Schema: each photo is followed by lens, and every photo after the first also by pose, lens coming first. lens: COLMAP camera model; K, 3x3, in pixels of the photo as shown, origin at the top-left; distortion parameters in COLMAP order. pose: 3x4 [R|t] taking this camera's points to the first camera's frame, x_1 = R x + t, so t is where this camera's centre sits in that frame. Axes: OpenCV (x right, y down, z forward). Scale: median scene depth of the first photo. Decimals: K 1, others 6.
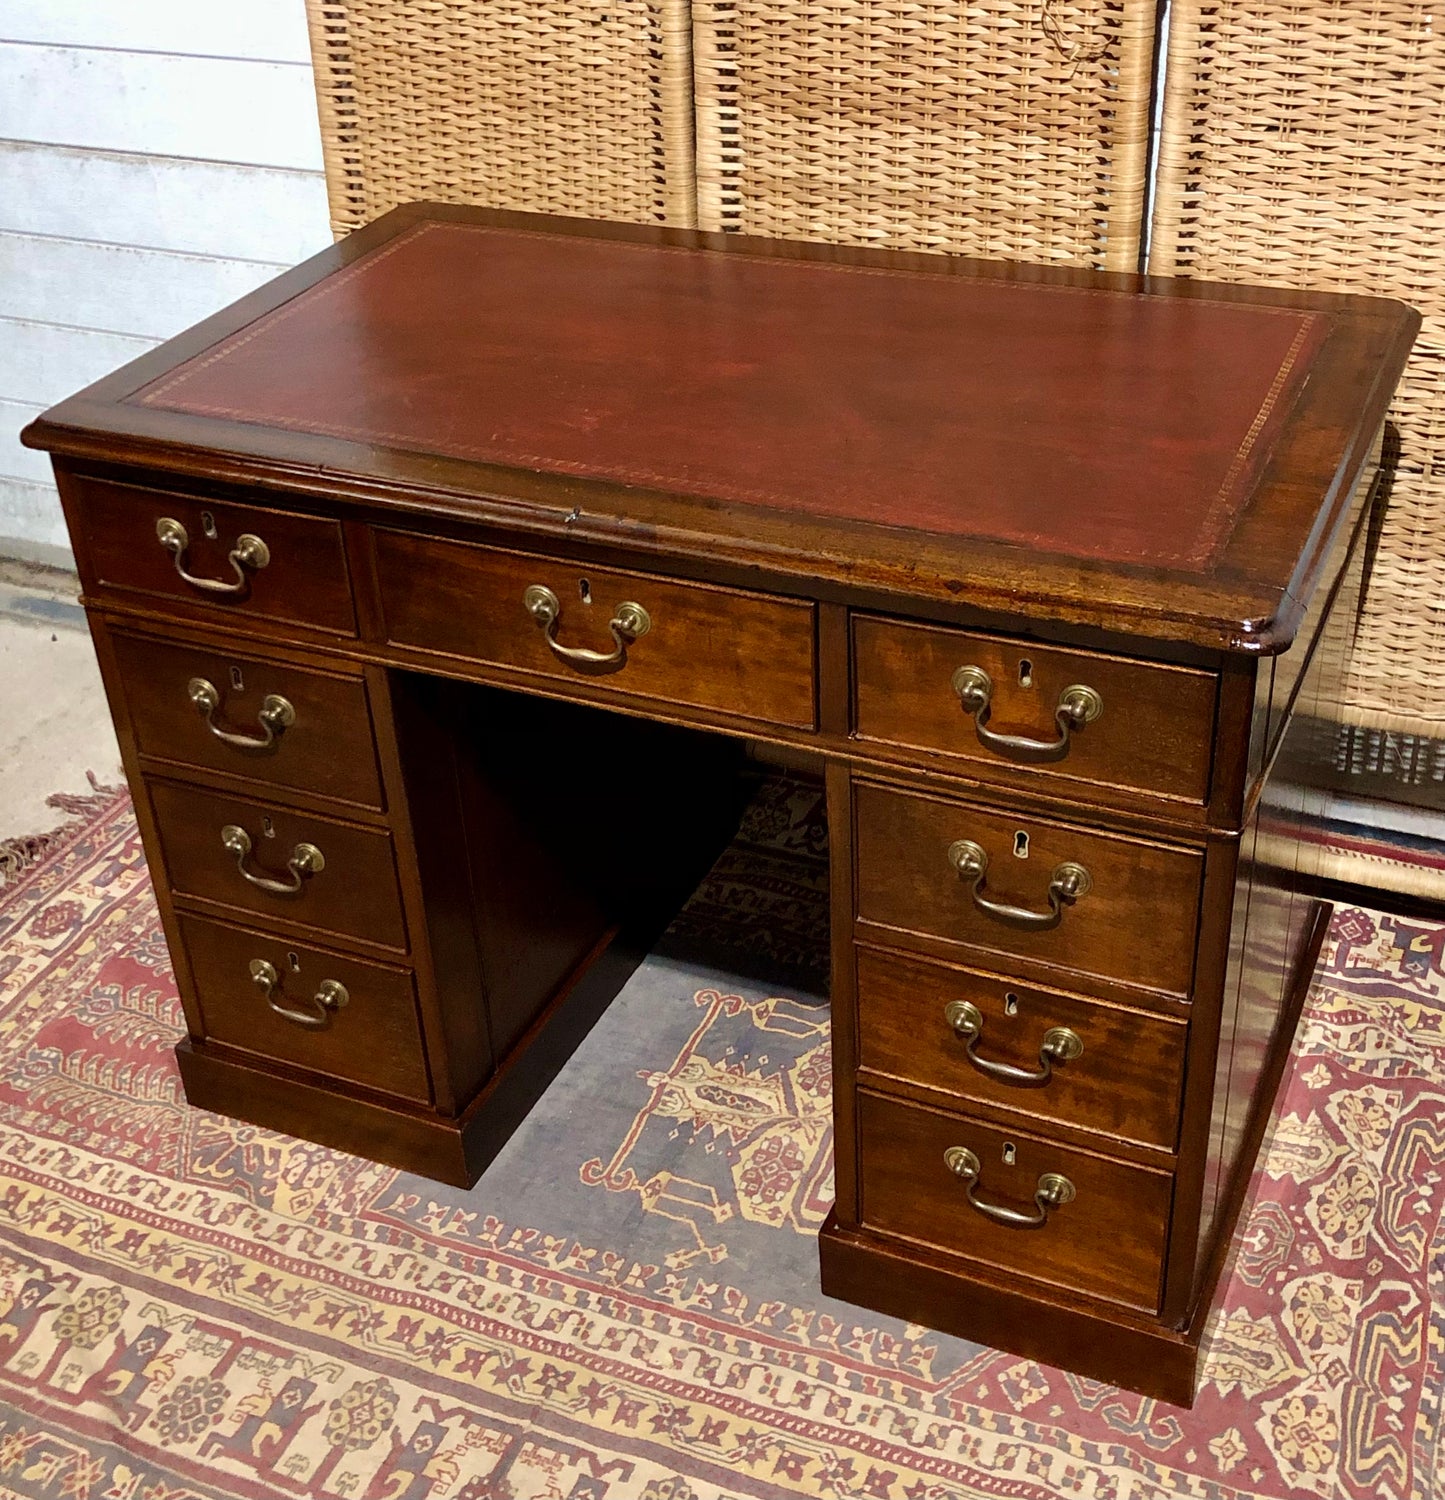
lens RADIAL K [[2025.2, 0, 746.8], [0, 2025.2, 678.5], [0, 0, 1]] dist [0.019343, 0.000000]
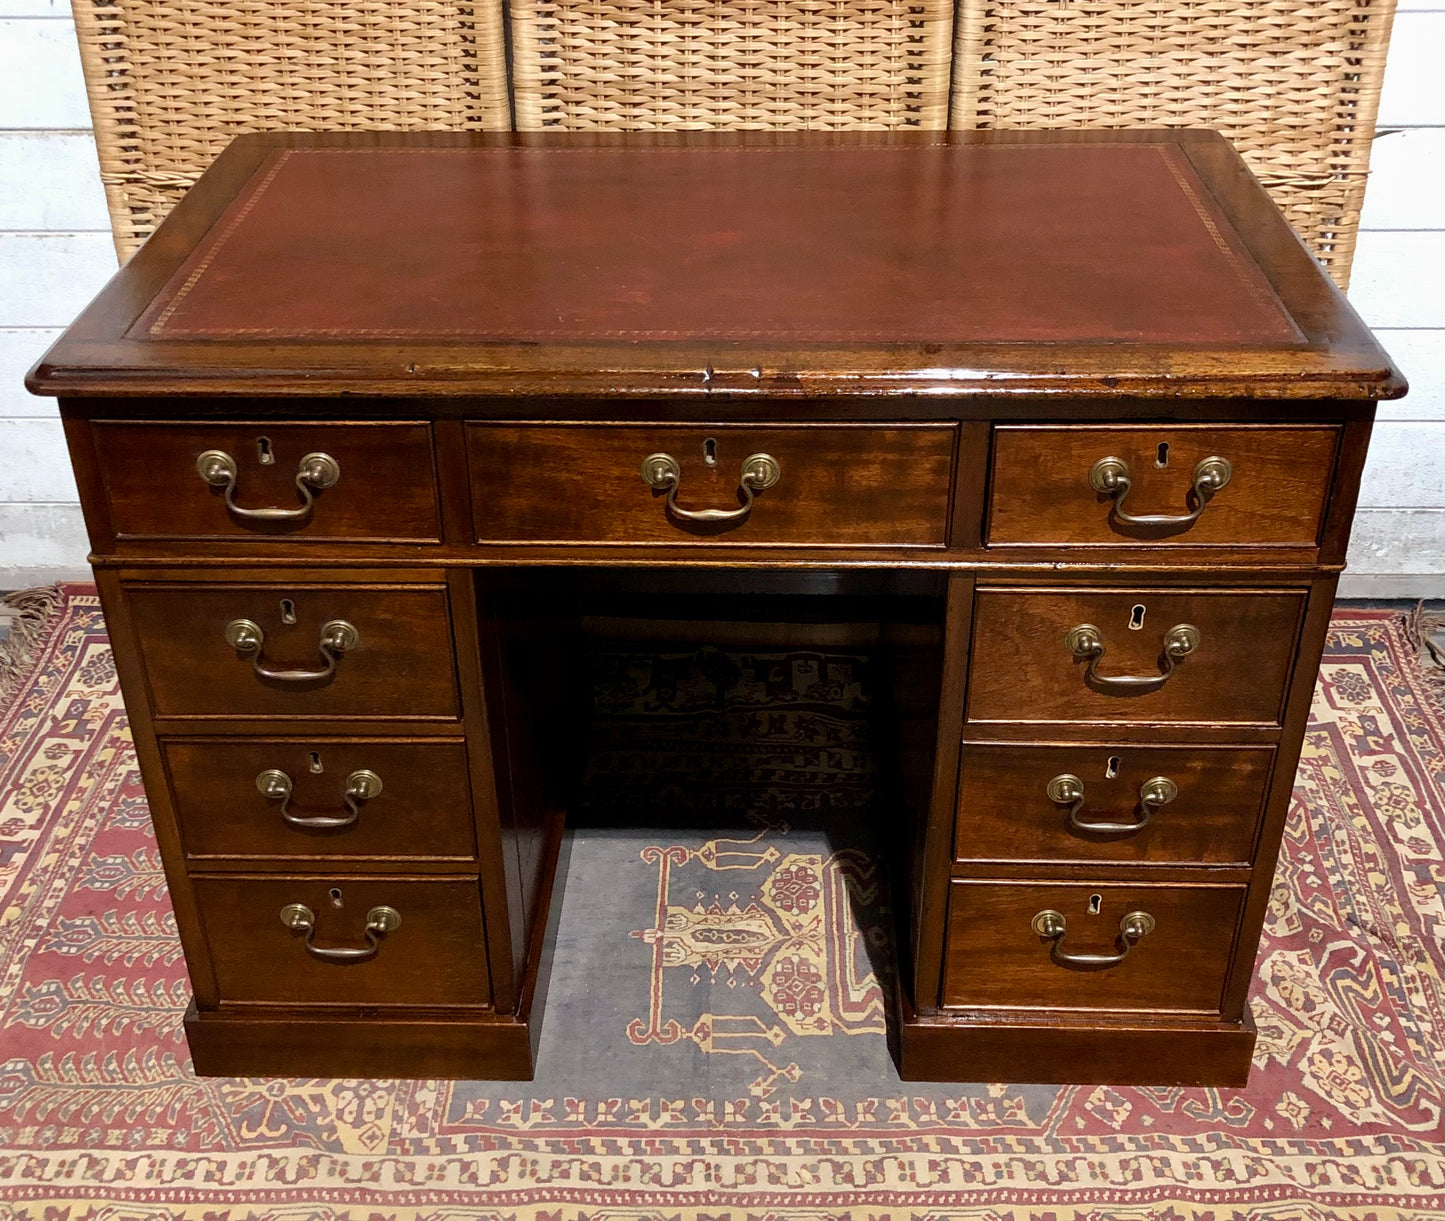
lens RADIAL K [[1720.6, 0, 723.6], [0, 1720.6, 596.4], [0, 0, 1]] dist [0.005613, 0.000000]
pose [[0.925414, -0.169621, 0.338878, -0.286921], [0.169776, 0.985043, 0.029424, 0.003616], [-0.338801, 0.030304, 0.940370, 0.140402]]
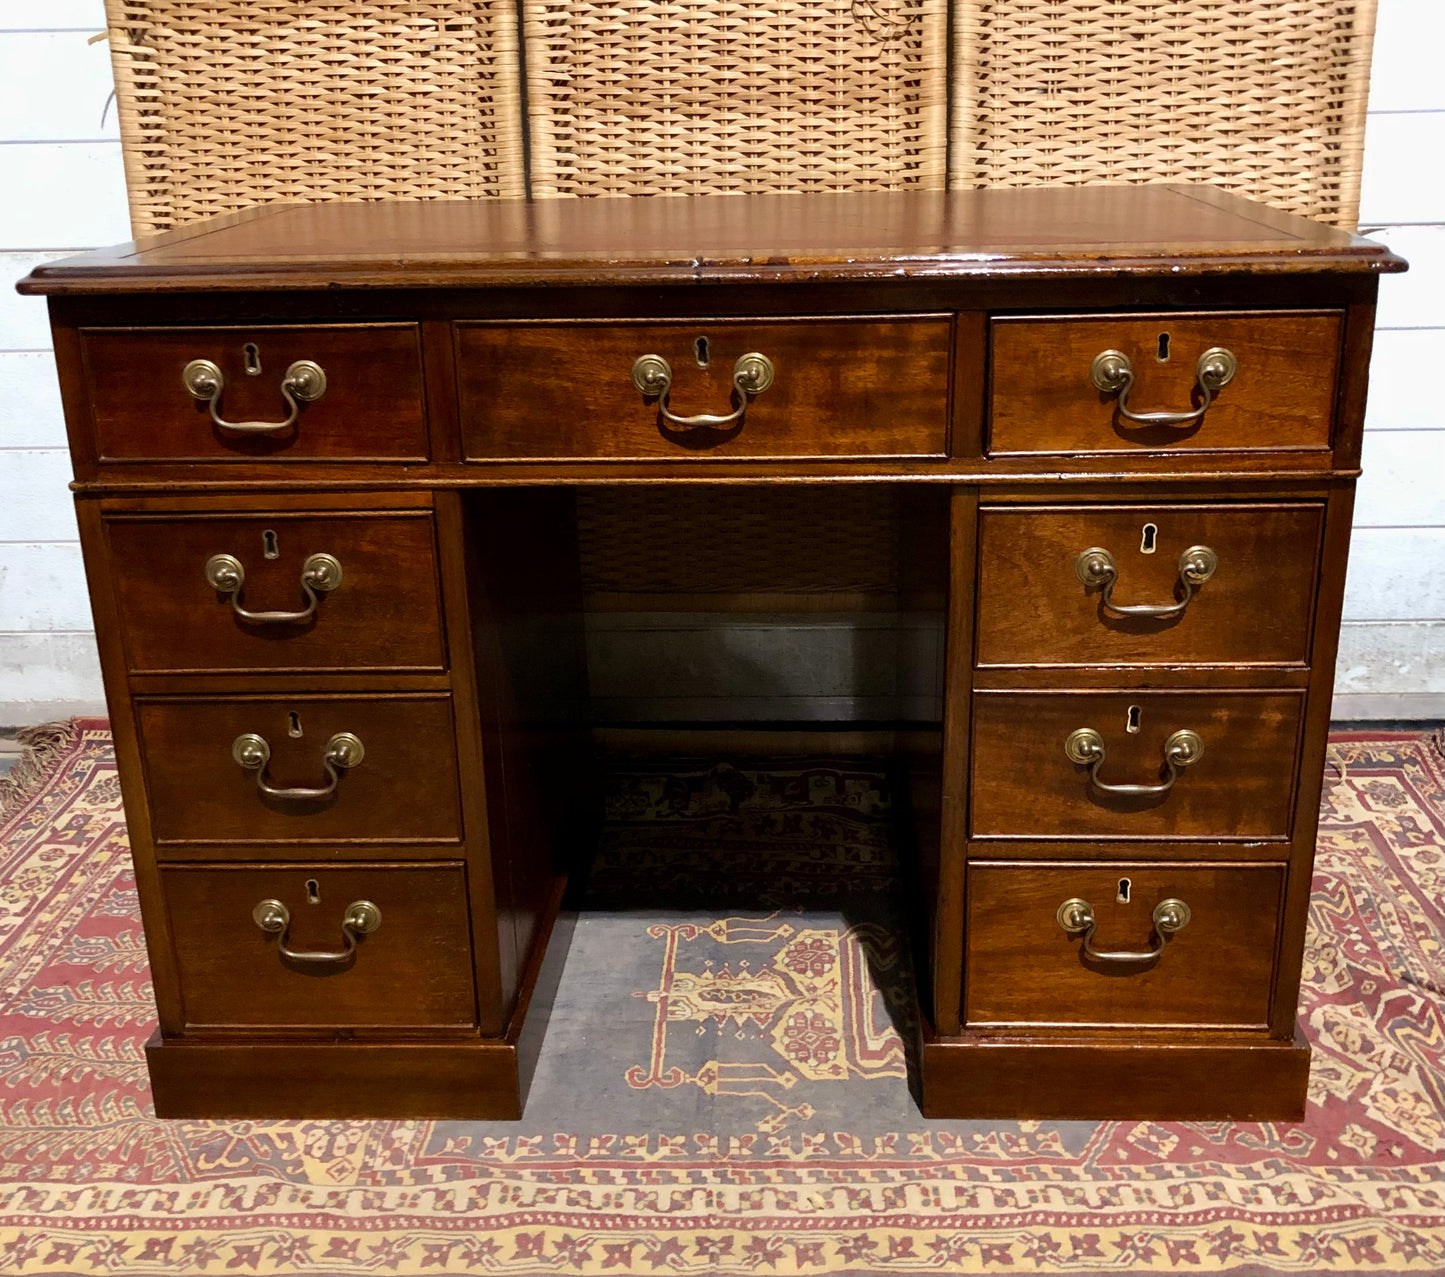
lens RADIAL K [[1647.6, 0, 736.8], [0, 1647.6, 638.6], [0, 0, 1]] dist [0.001386, 0.000000]
pose [[0.930729, -0.100496, 0.351631, -0.276020], [0.174859, 0.966763, -0.186532, 0.188867], [-0.321198, 0.235096, 0.917367, 0.211138]]
